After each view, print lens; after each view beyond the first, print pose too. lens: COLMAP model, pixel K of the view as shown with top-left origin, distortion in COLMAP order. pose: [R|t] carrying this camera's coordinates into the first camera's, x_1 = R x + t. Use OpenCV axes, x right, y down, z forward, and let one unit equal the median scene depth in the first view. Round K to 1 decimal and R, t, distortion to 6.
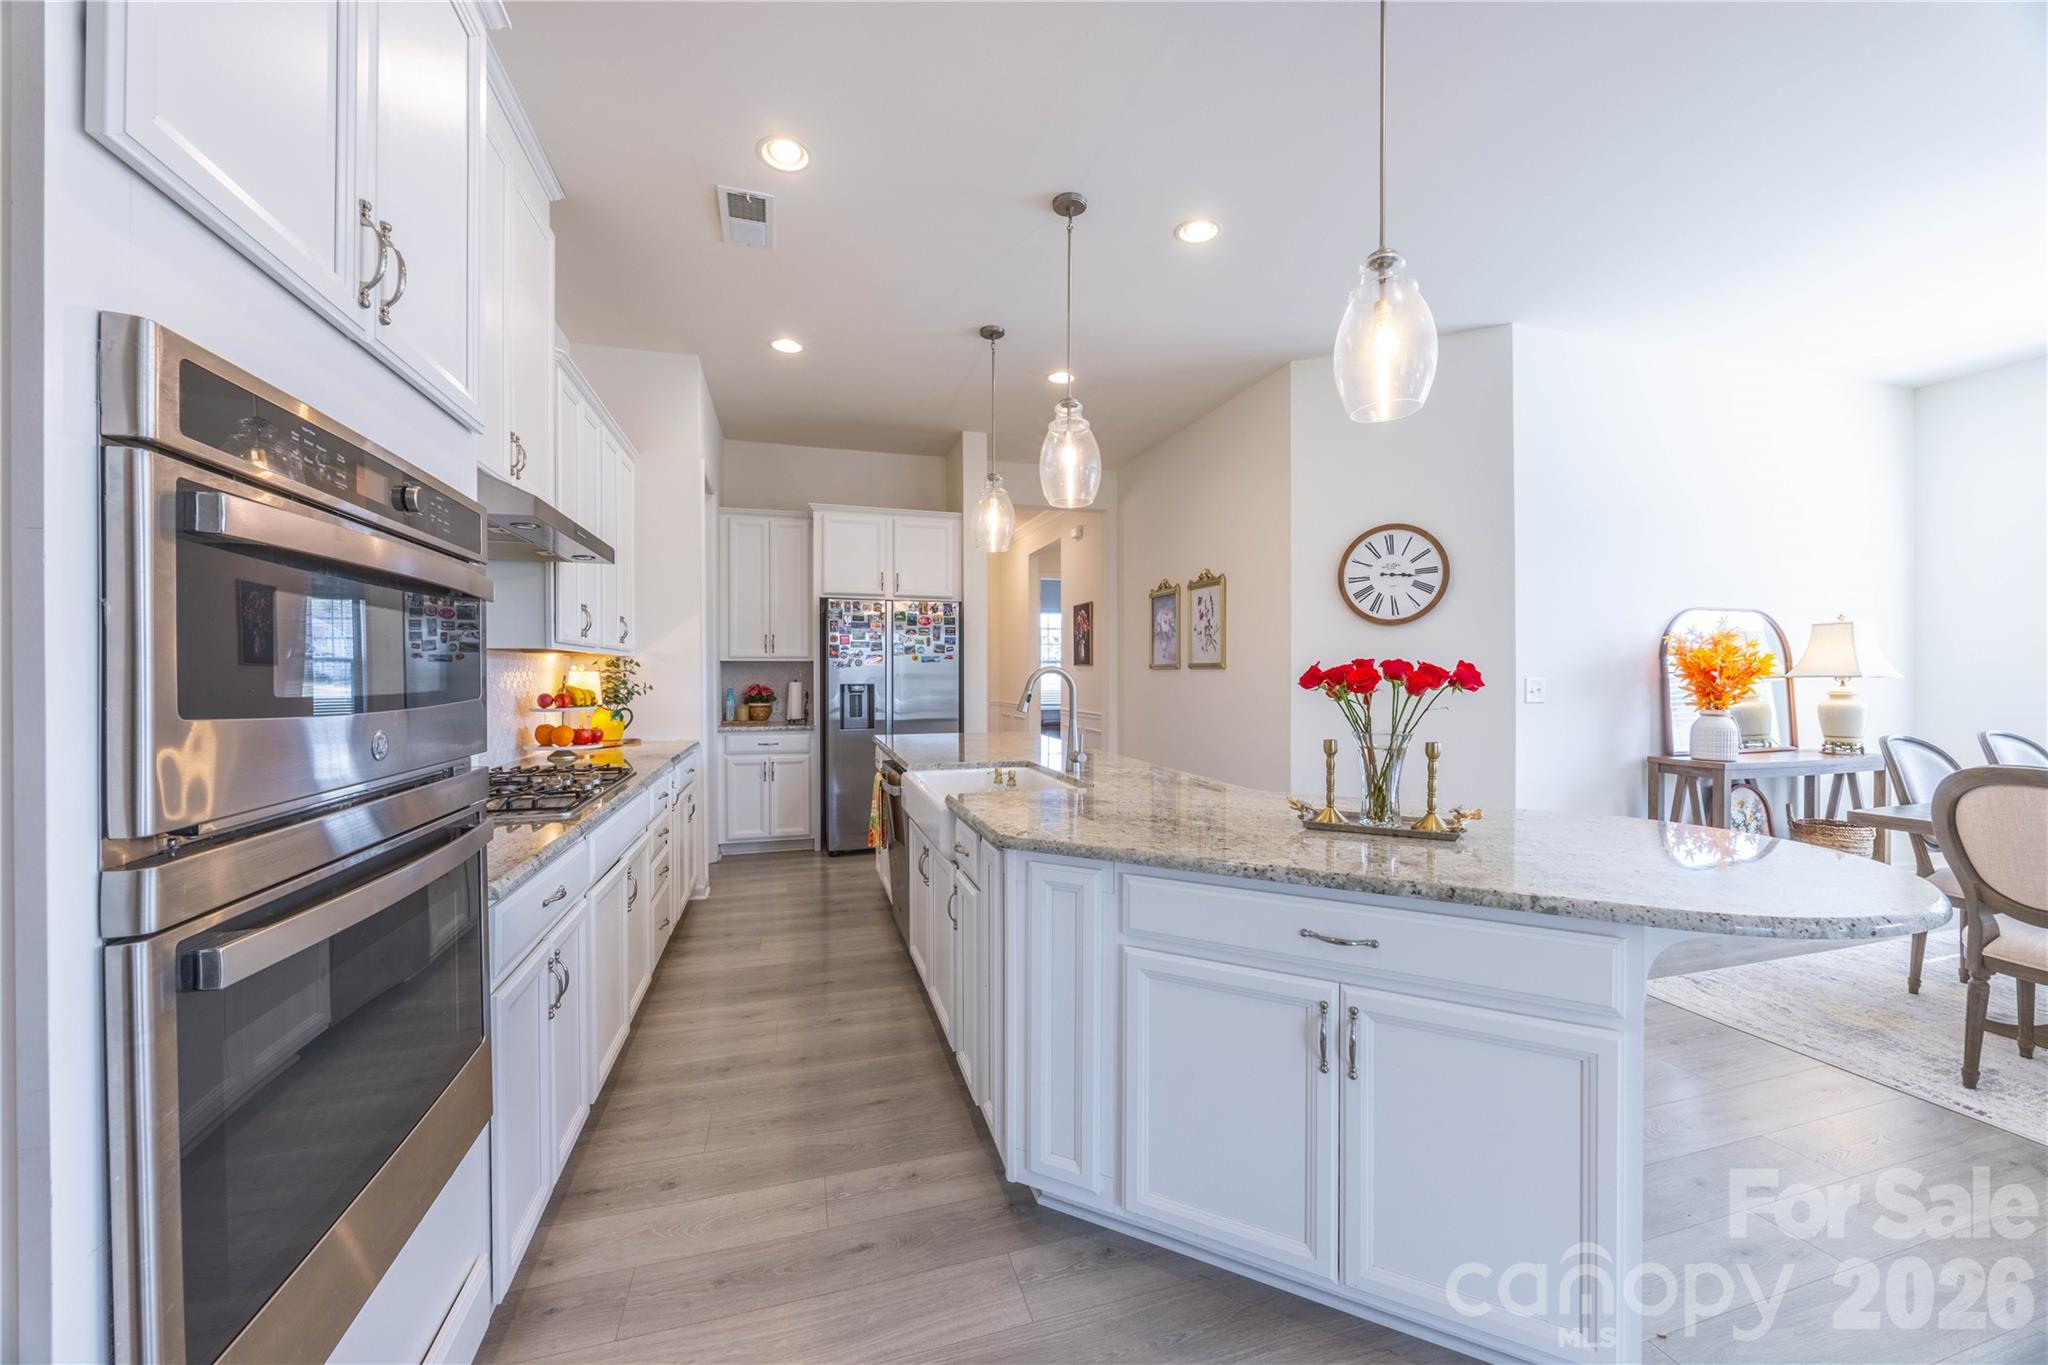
lens RADIAL K [[771.5, 0, 1024.1], [0, 771.5, 675.5], [0, 0, 1]] dist [-0.001801, 0.000000]
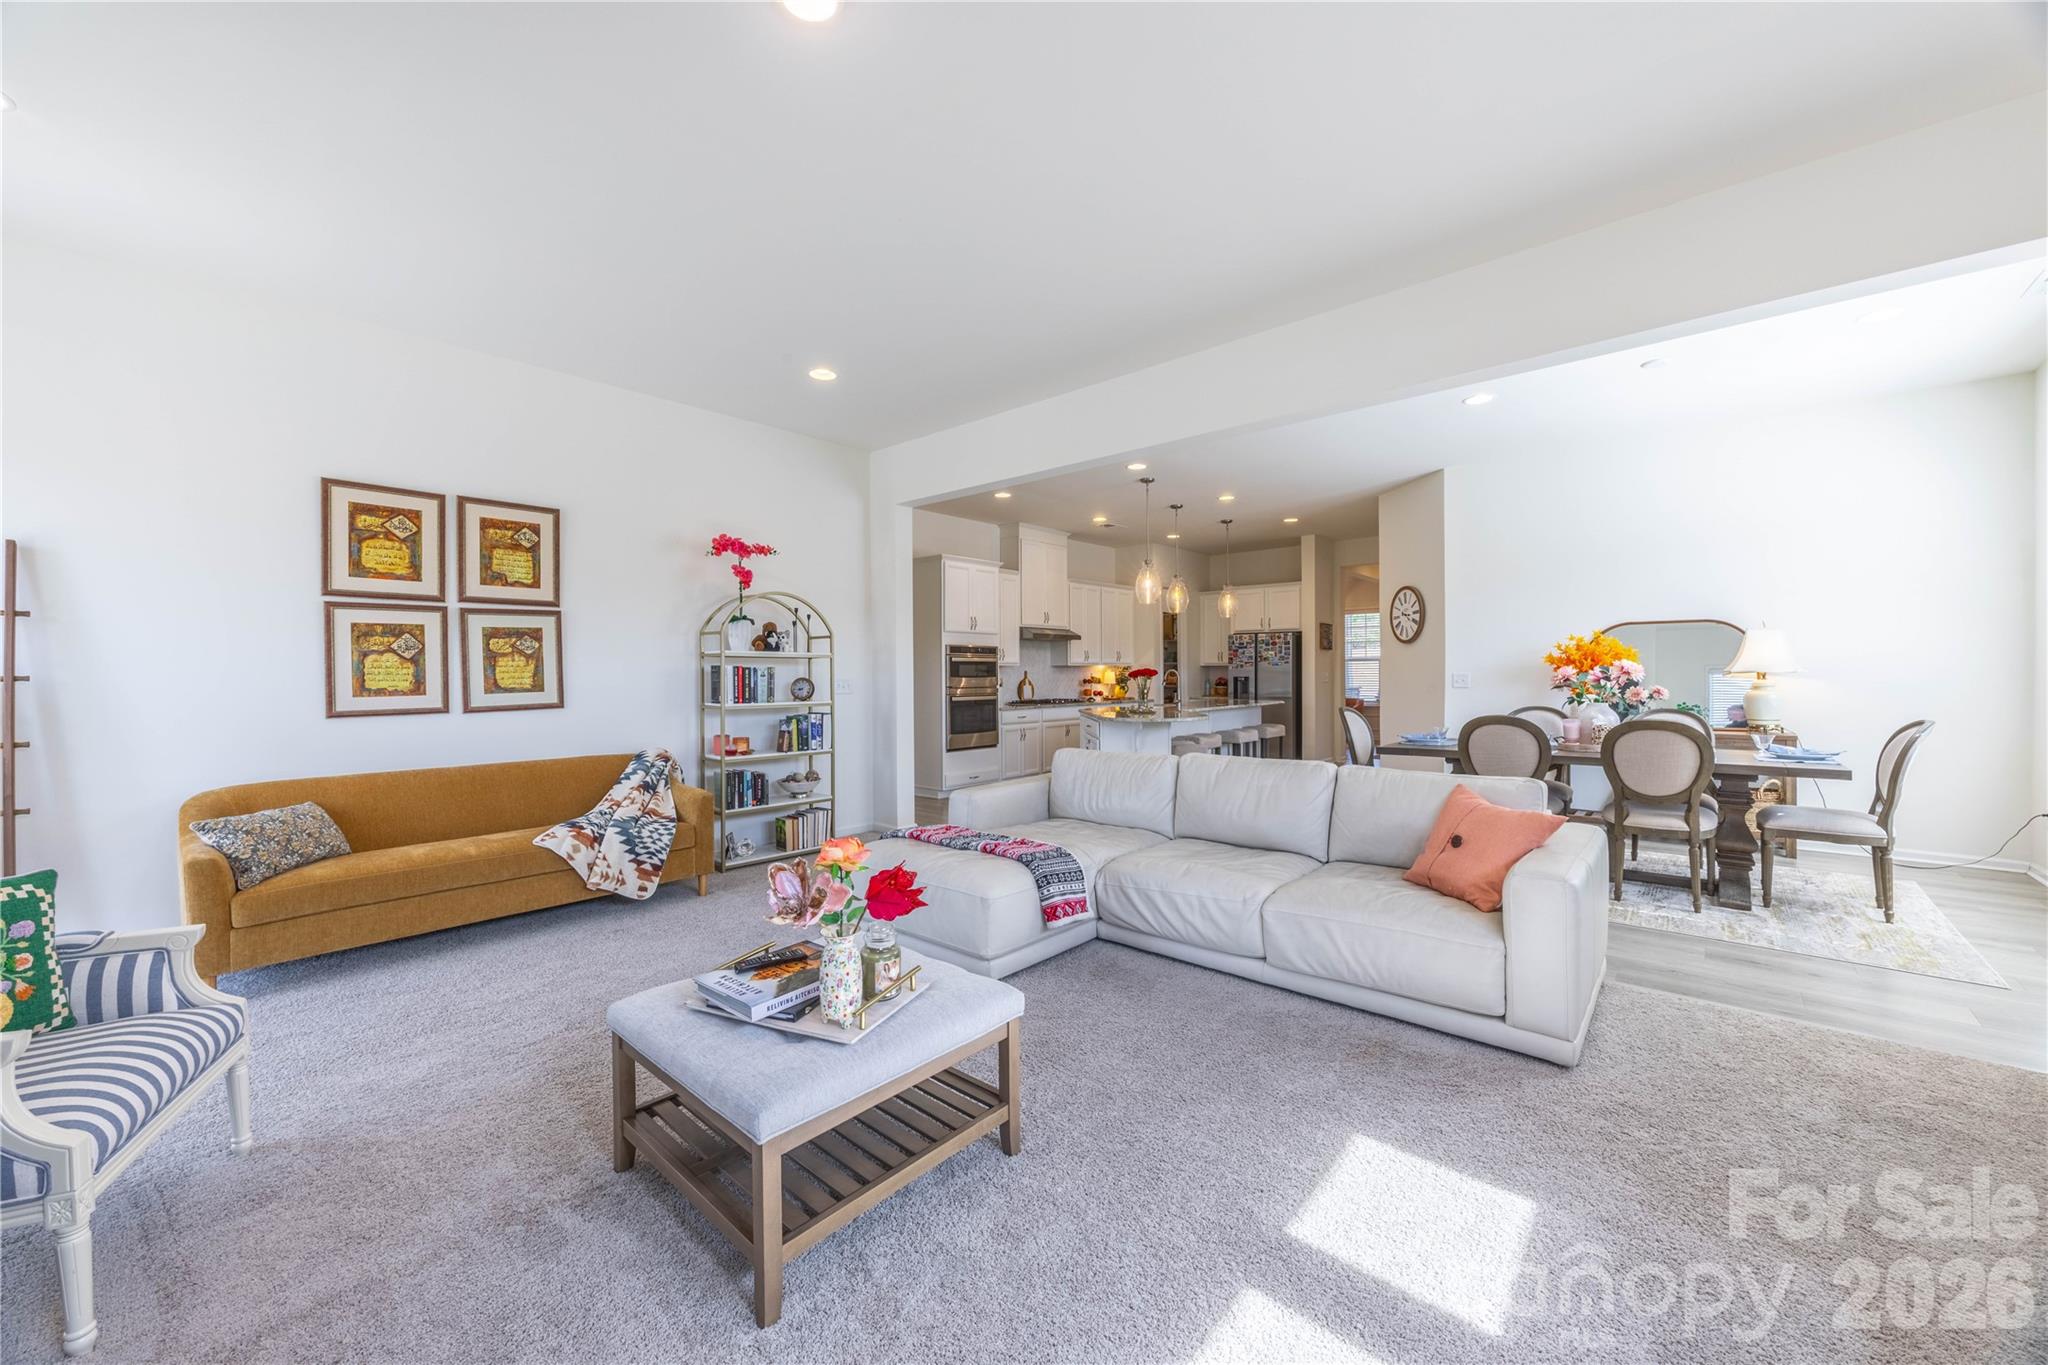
lens RADIAL K [[771.5, 0, 1024.1], [0, 771.5, 675.5], [0, 0, 1]] dist [-0.001801, 0.000000]
pose [[0.522092, 0.000186, -0.852889, 1.509906], [0.004849, 0.999983, 0.003187, -0.001592], [0.852876, -0.005799, 0.522082, -0.660307]]
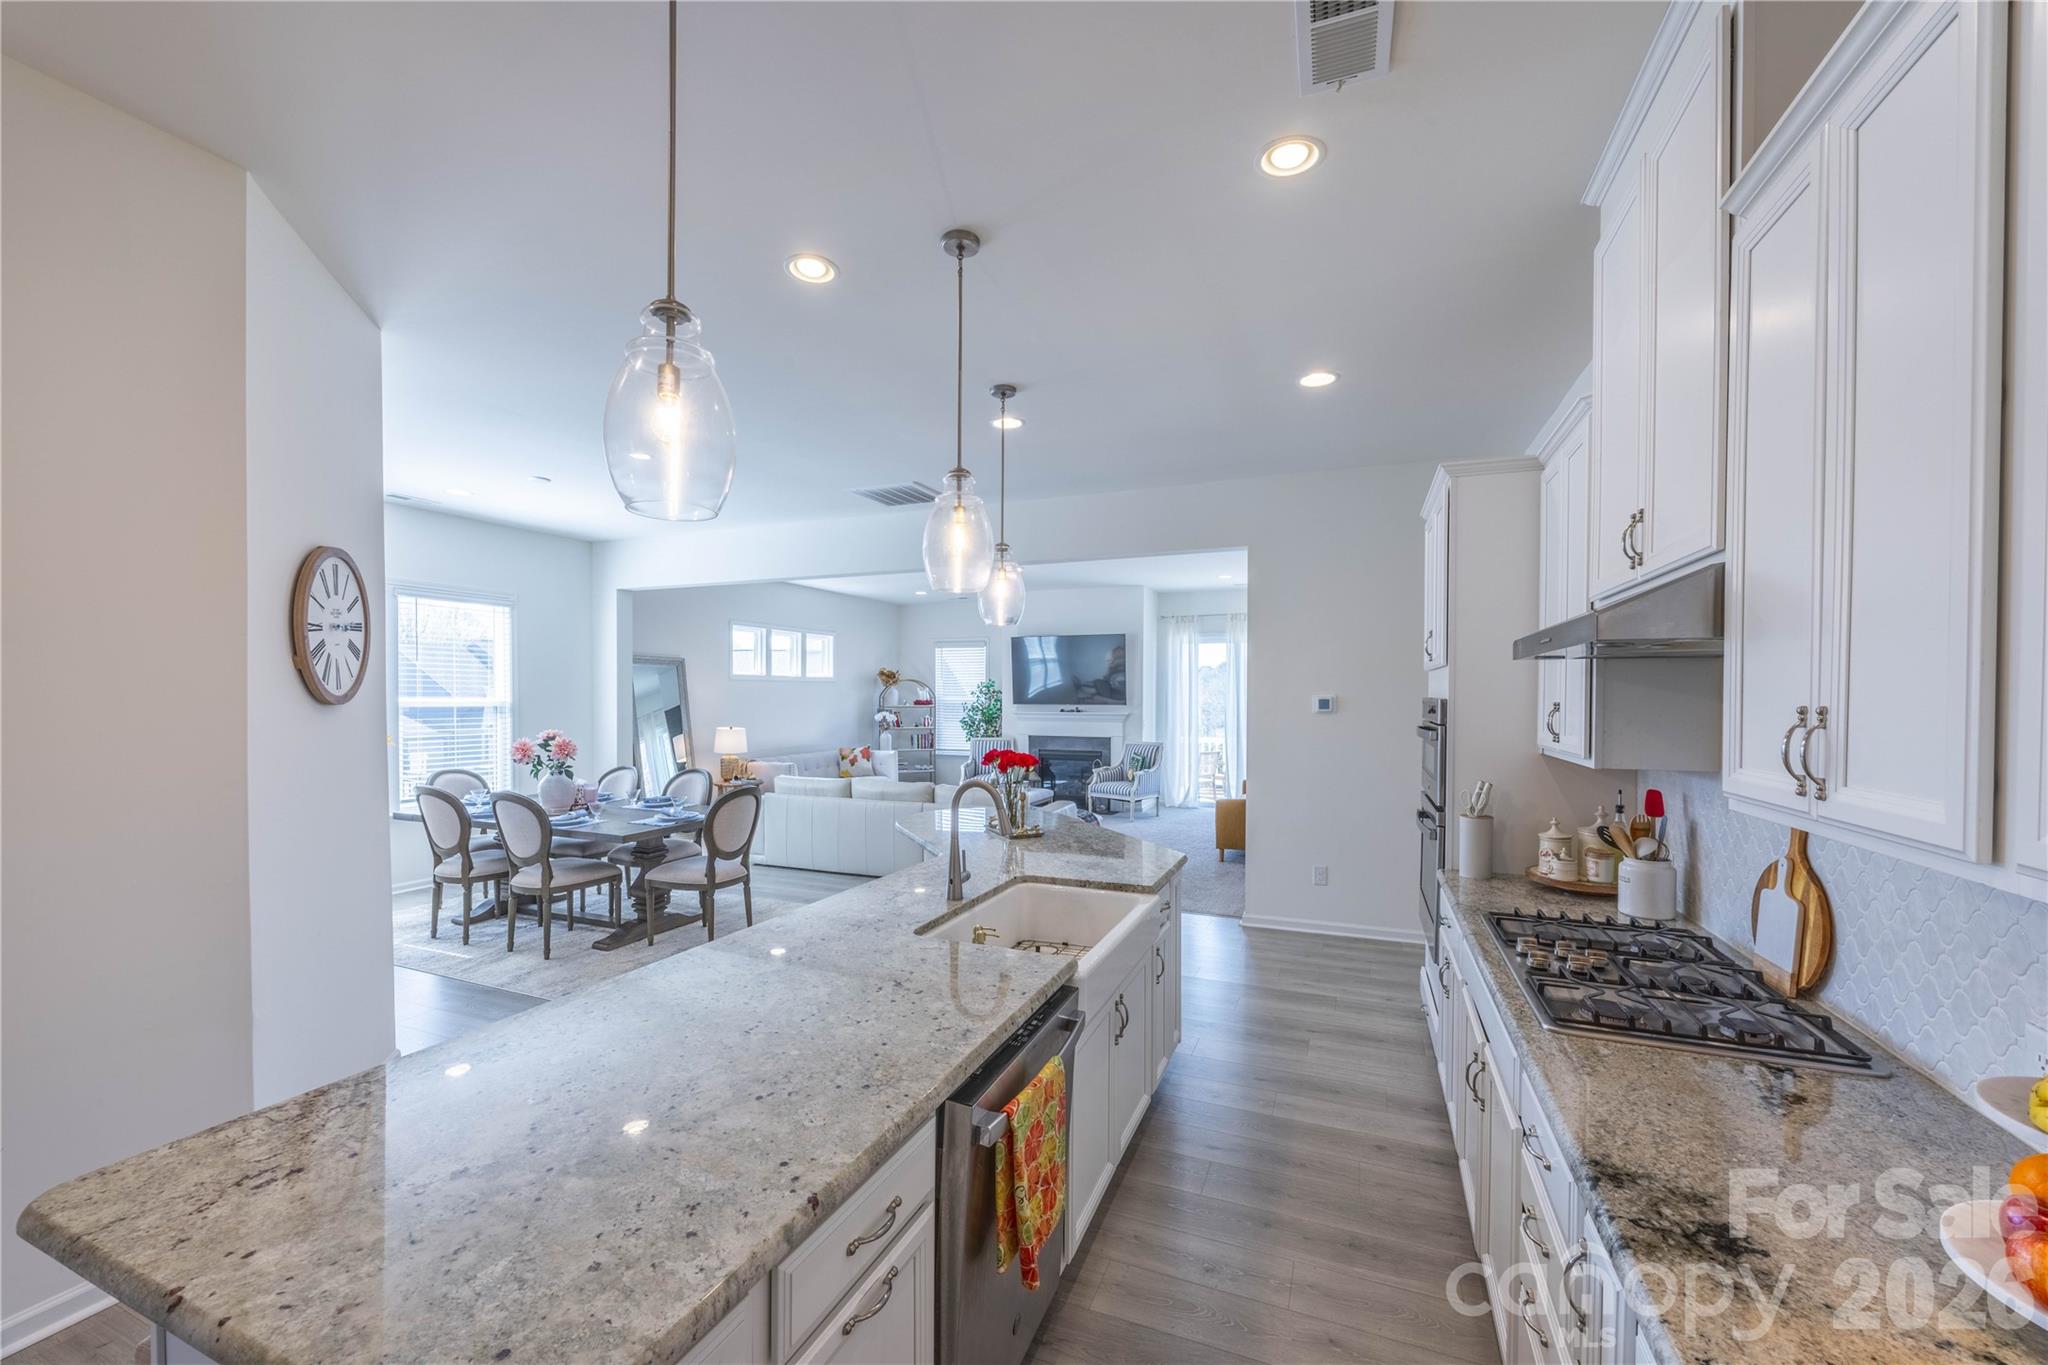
lens RADIAL K [[787.2, 0, 1036.7], [0, 787.2, 705.6], [0, 0, 1]] dist [-0.001498, -0.000102]
pose [[-0.775562, -0.008267, 0.631217, -0.393332], [-0.000780, 0.999926, 0.012138, -0.072159], [-0.631271, 0.008922, -0.775511, 1.130674]]
